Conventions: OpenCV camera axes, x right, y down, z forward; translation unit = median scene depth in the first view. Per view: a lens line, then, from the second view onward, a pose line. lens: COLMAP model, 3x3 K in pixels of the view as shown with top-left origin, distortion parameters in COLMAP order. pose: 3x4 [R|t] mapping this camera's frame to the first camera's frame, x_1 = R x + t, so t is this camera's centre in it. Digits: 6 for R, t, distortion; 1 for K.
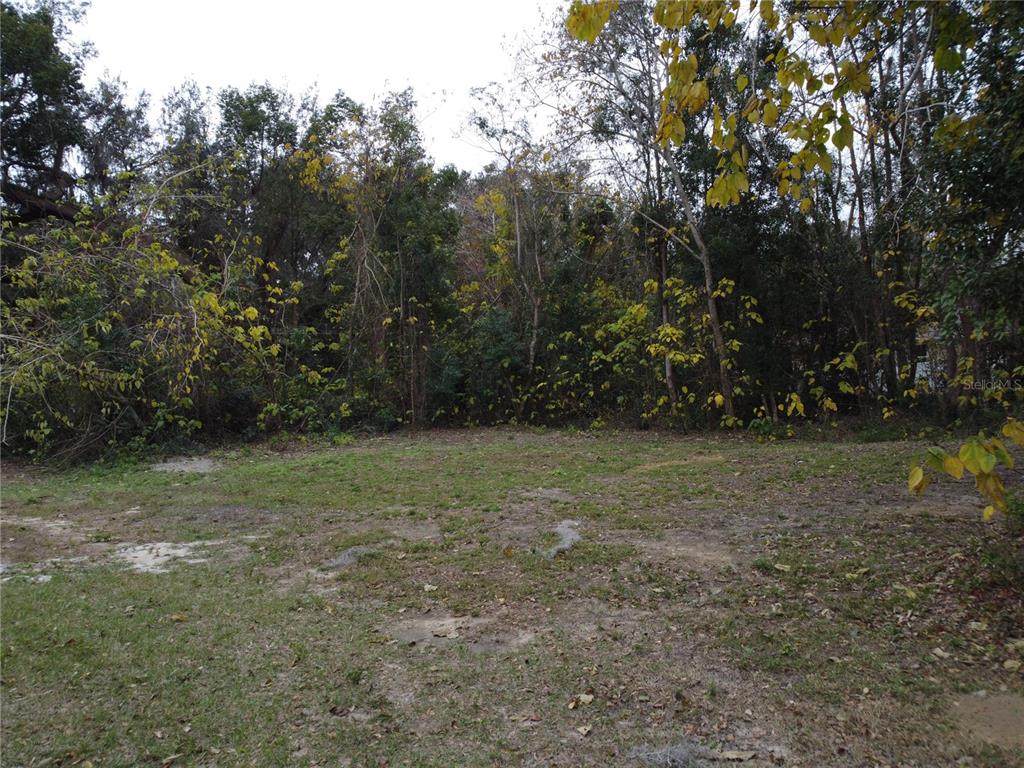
lens RADIAL K [[654.6, 0, 498.1], [0, 654.6, 355.0], [0, 0, 1]] dist [0.002883, 0.001415]
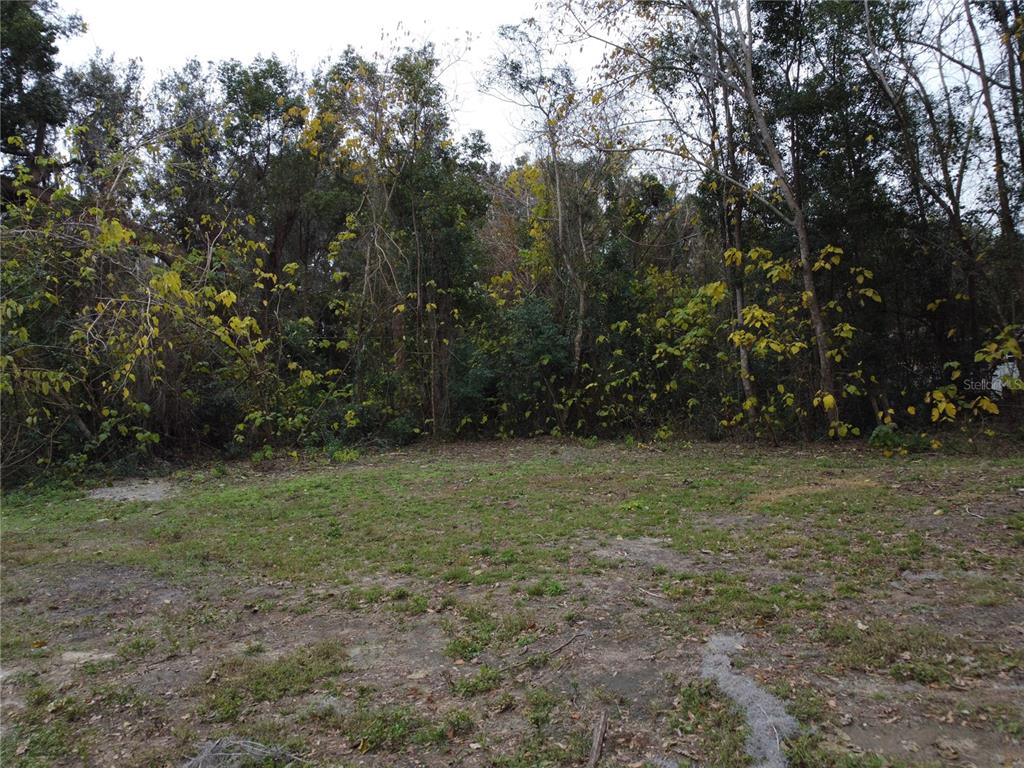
lens RADIAL K [[407.9, 0, 509.1], [0, 407.9, 383.6], [0, 0, 1]] dist [-0.000969, 0.000322]
pose [[0.999780, -0.008186, -0.019296, -0.024800], [0.007640, 0.999573, -0.028208, 0.055737], [0.019519, 0.028054, 0.999416, 0.494720]]
